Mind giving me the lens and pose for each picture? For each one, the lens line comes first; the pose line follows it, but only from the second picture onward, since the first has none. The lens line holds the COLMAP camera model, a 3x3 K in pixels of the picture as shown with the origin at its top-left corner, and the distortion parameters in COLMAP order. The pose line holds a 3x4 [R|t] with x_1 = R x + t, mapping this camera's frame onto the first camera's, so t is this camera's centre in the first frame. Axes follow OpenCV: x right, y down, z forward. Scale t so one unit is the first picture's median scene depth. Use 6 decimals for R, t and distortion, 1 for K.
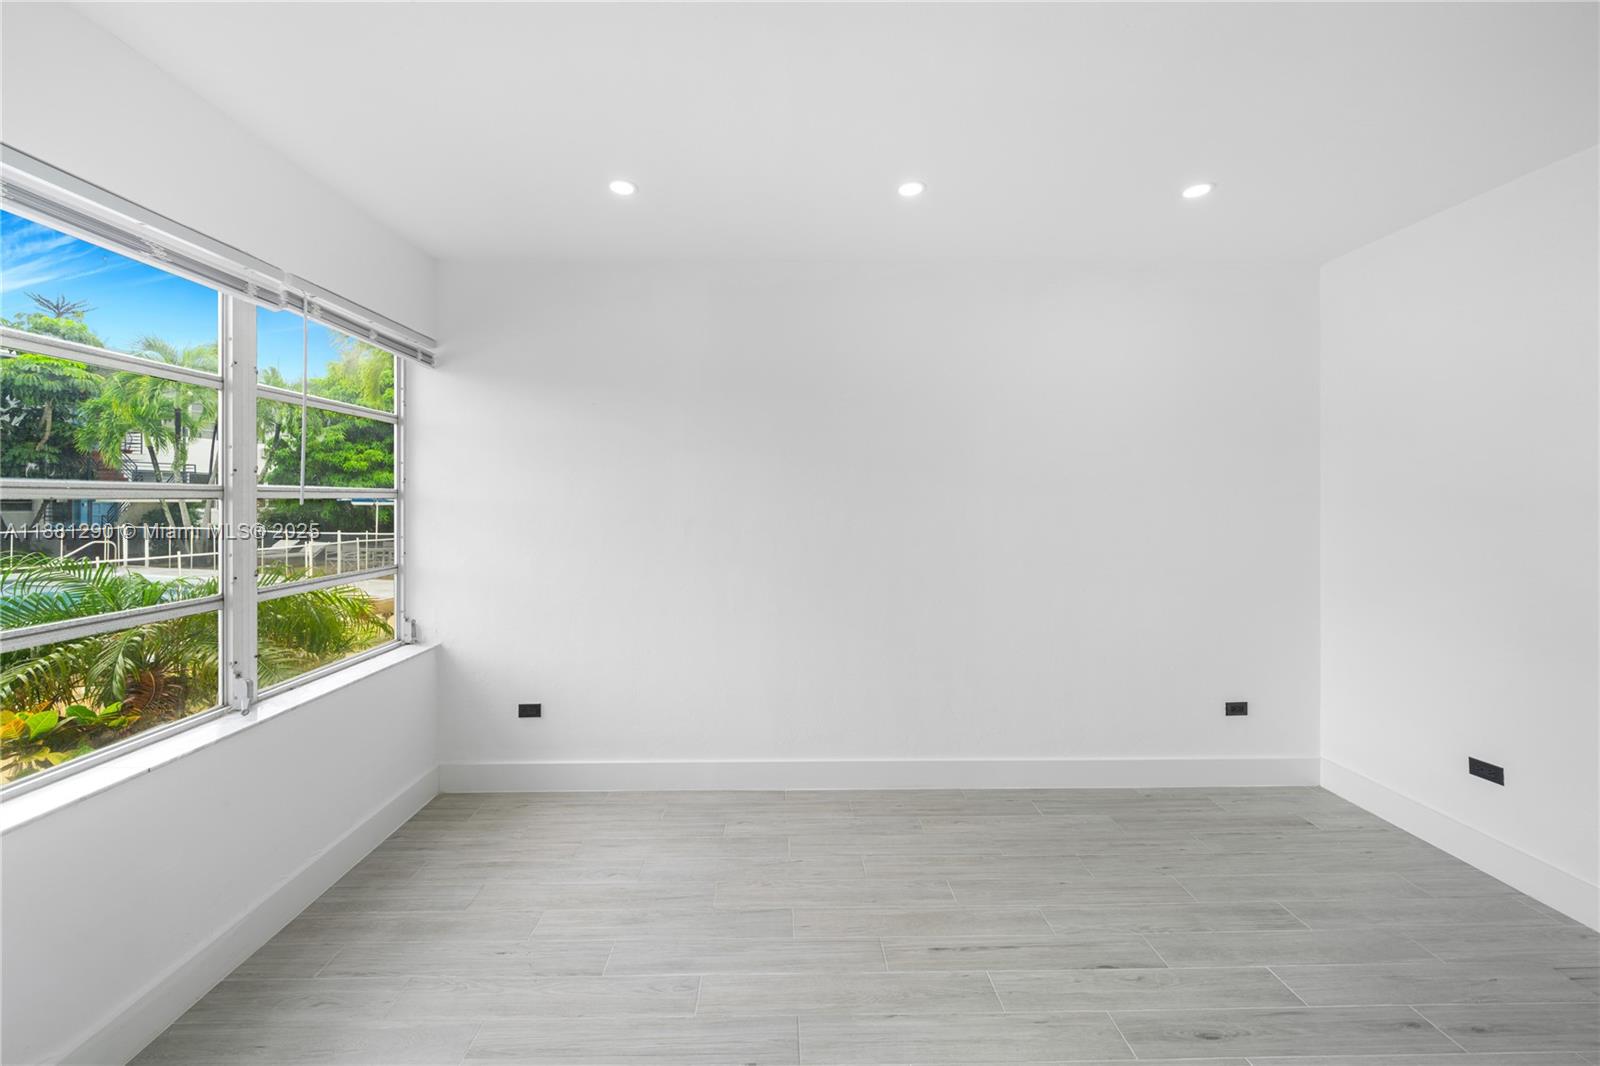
lens RADIAL K [[588.1, 0, 783.9], [0, 588.1, 499.2], [0, 0, 1]] dist [-0.001418, -0.000039]
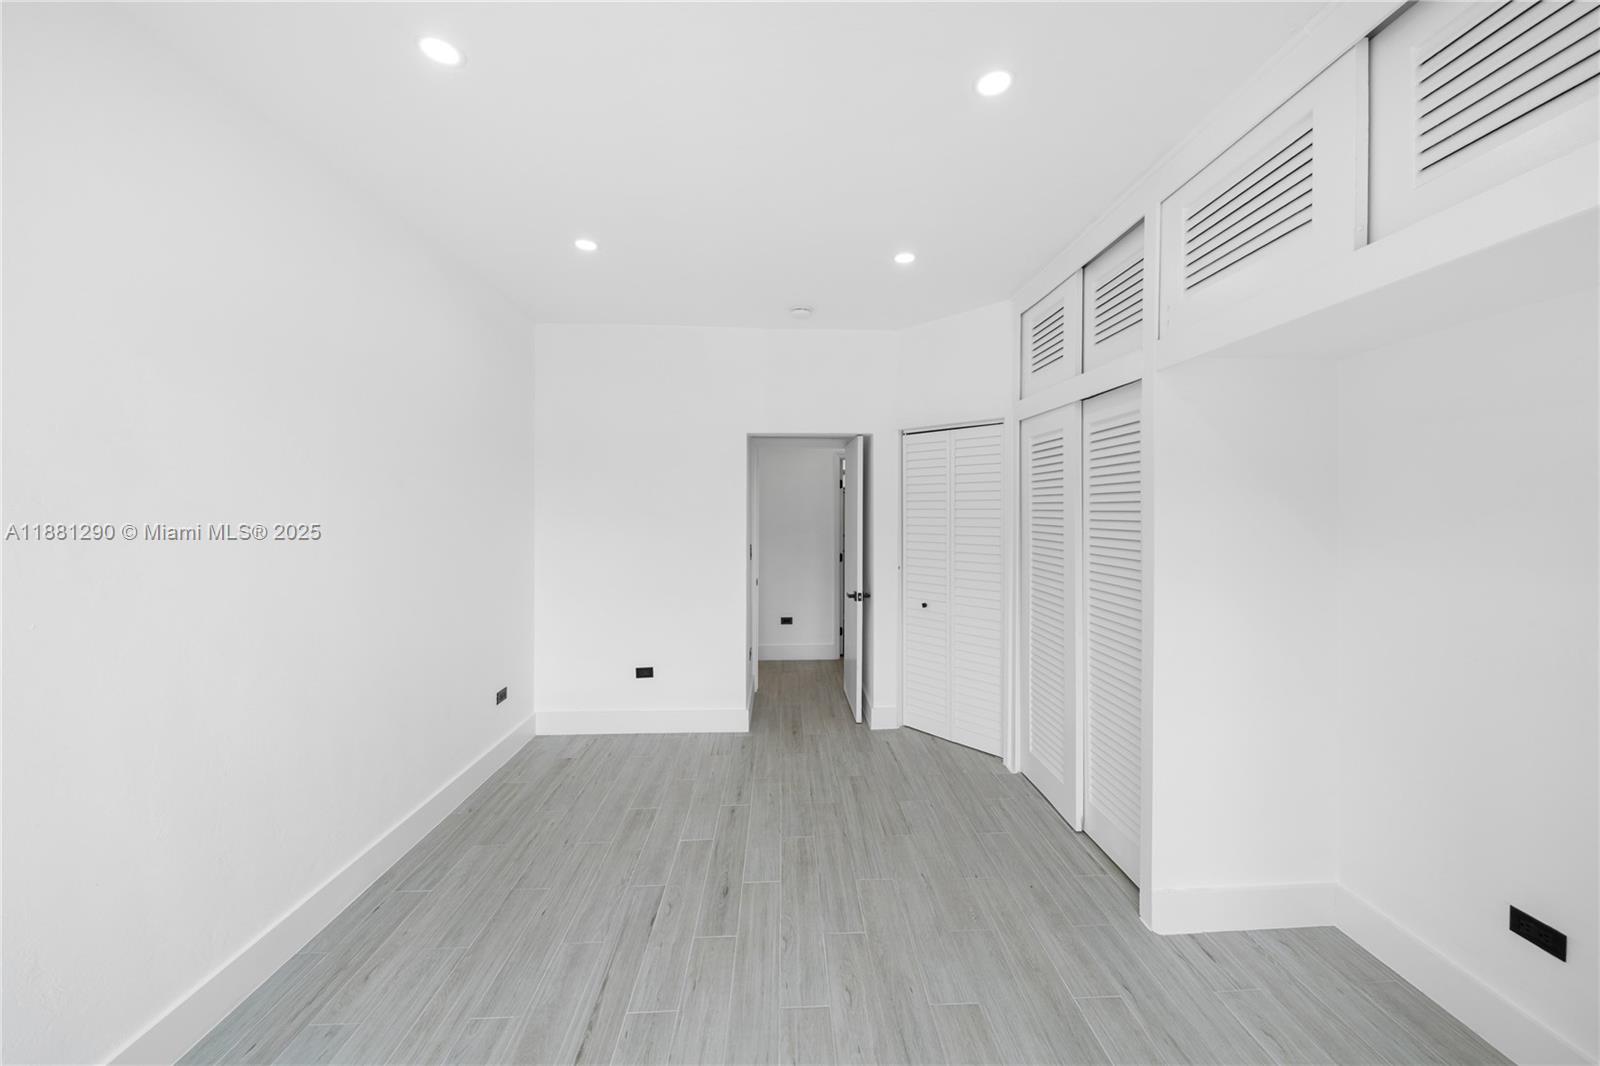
lens RADIAL K [[581.9, 0, 812.9], [0, 581.9, 511.6], [0, 0, 1]] dist [-0.000539, -0.000070]
pose [[-0.037178, -0.002621, 0.999305, -0.486219], [-0.004055, 0.999989, 0.002472, 0.001432], [-0.999300, -0.003960, -0.037188, 0.611707]]
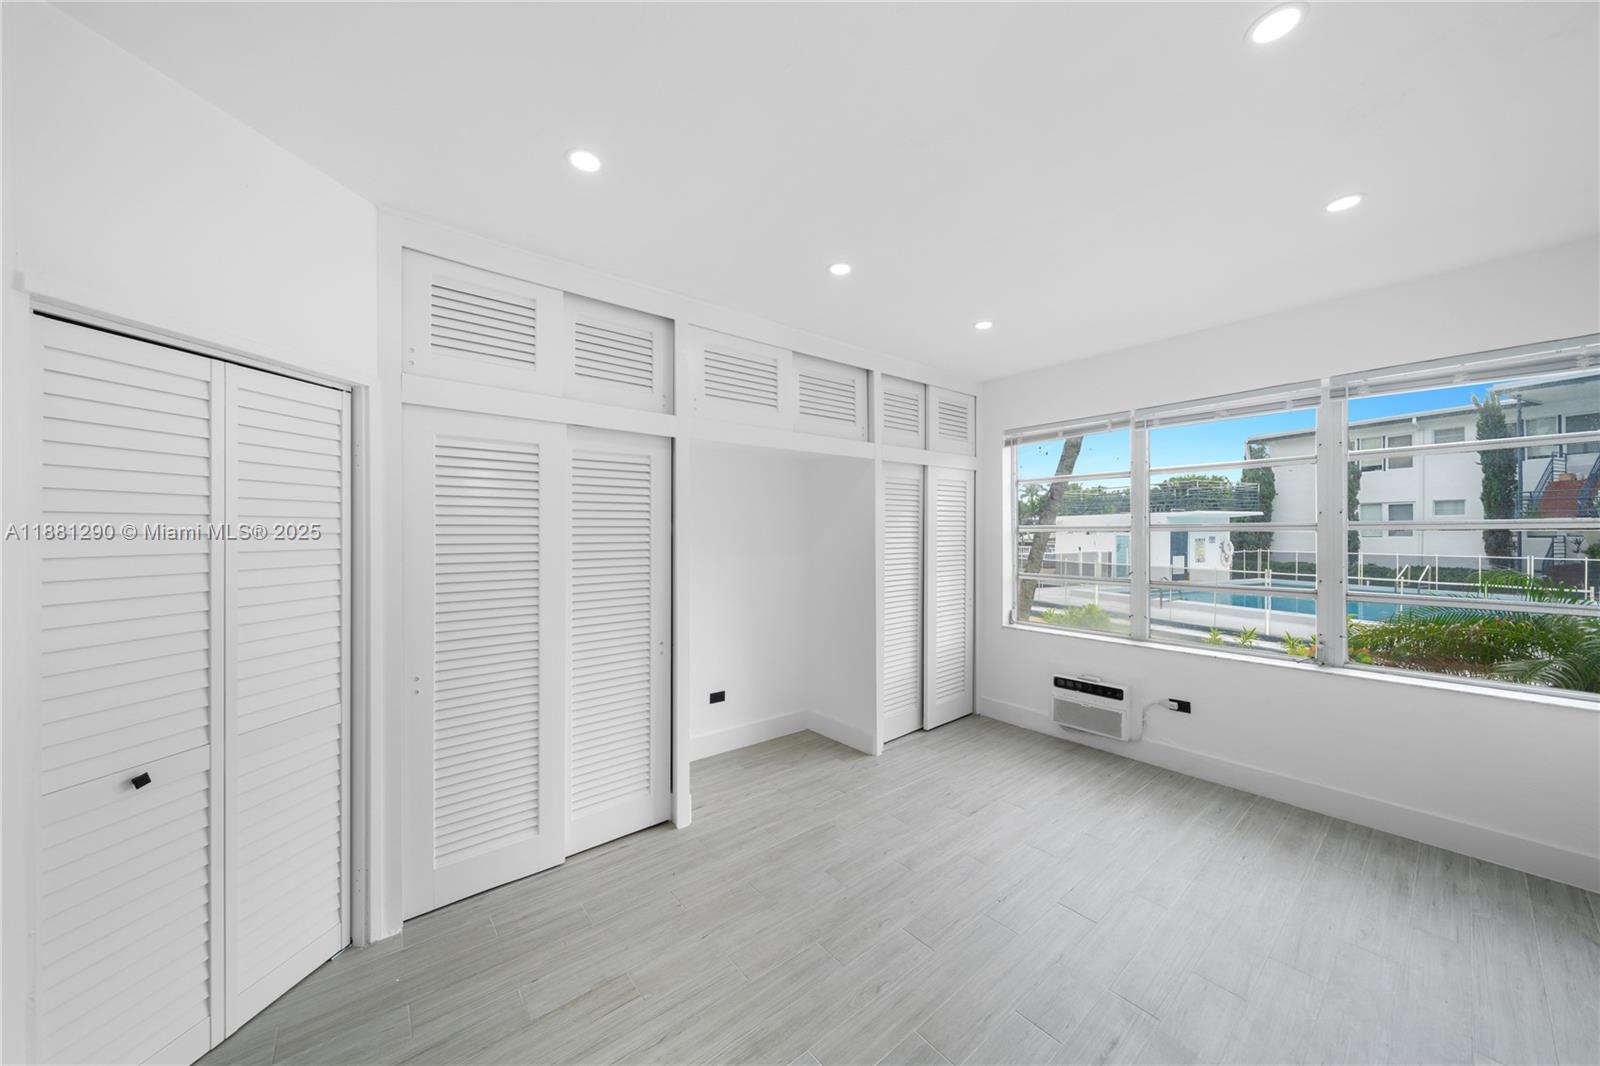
lens RADIAL K [[543.6, 0, 793.4], [0, 543.6, 533.8], [0, 0, 1]] dist [-0.001852, -0.000096]
pose [[-0.788483, 0.004704, -0.615039, 0.987387], [0.004345, 0.999988, 0.002078, -0.001992], [0.615042, -0.001034, -0.788494, 1.165529]]
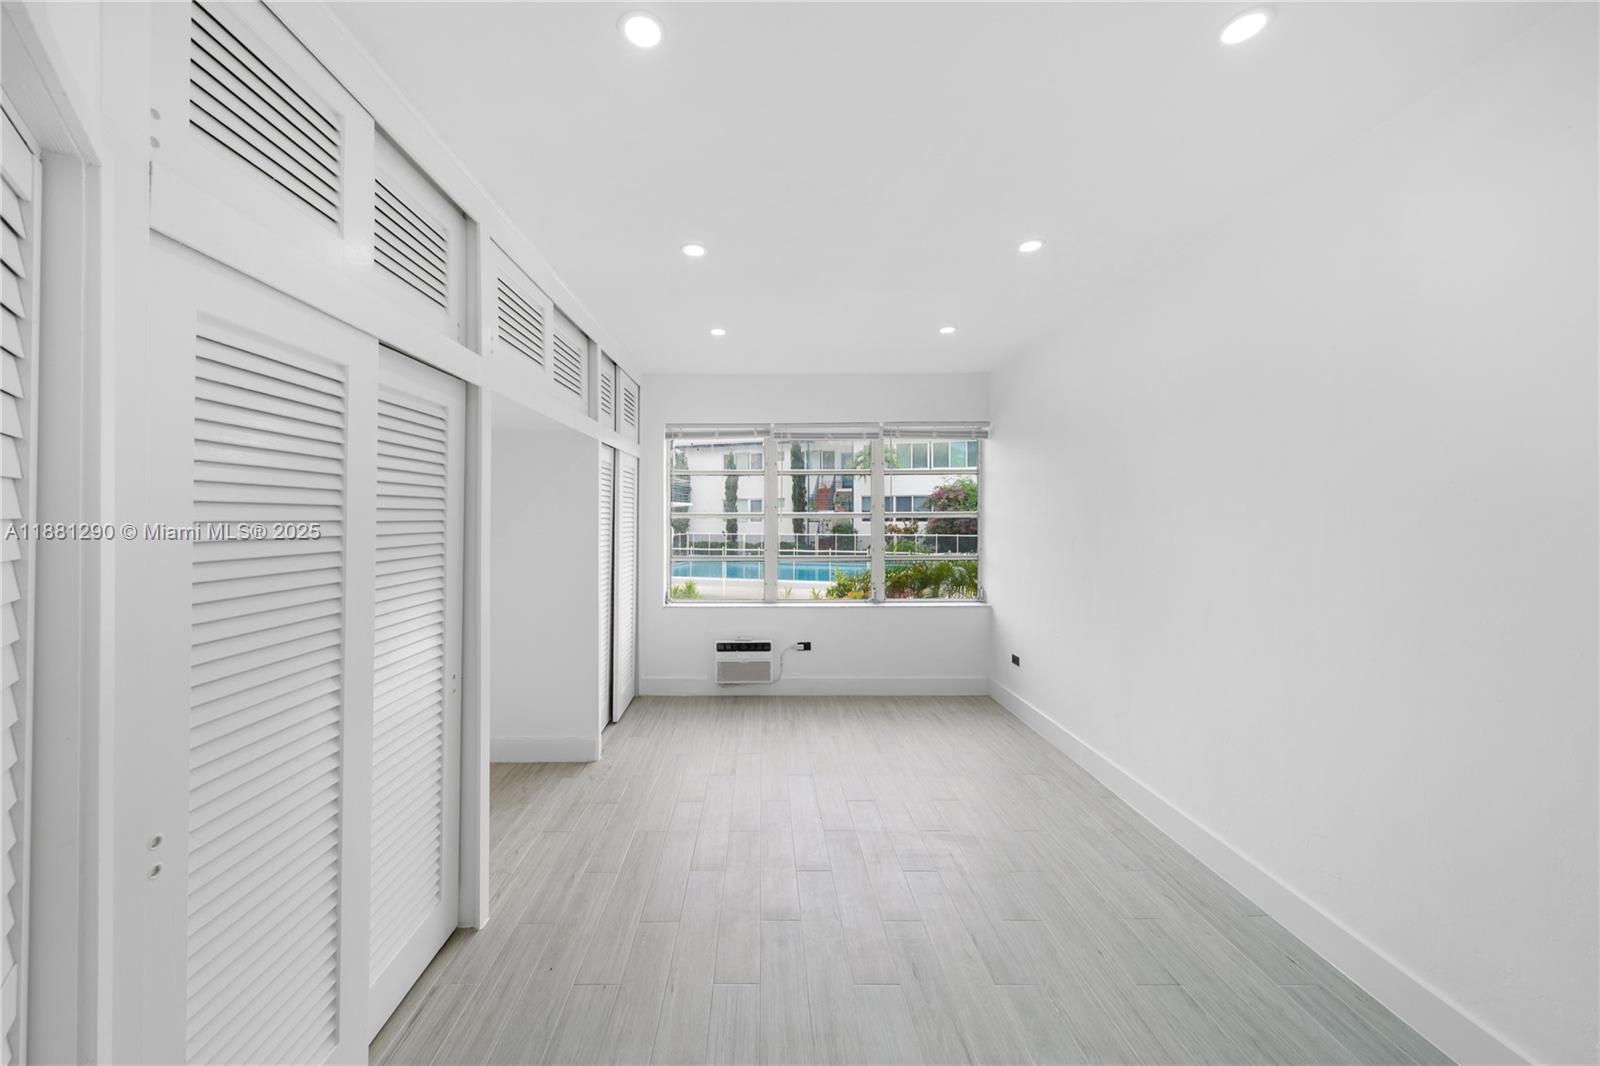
lens RADIAL K [[566.6, 0, 762.1], [0, 566.6, 513.5], [0, 0, 1]] dist [-0.000274, -0.000030]
pose [[-0.014213, -0.006781, -0.999876, 1.357413], [0.001968, 0.999975, -0.006809, -0.003092], [0.999897, -0.002064, -0.014199, 0.511039]]
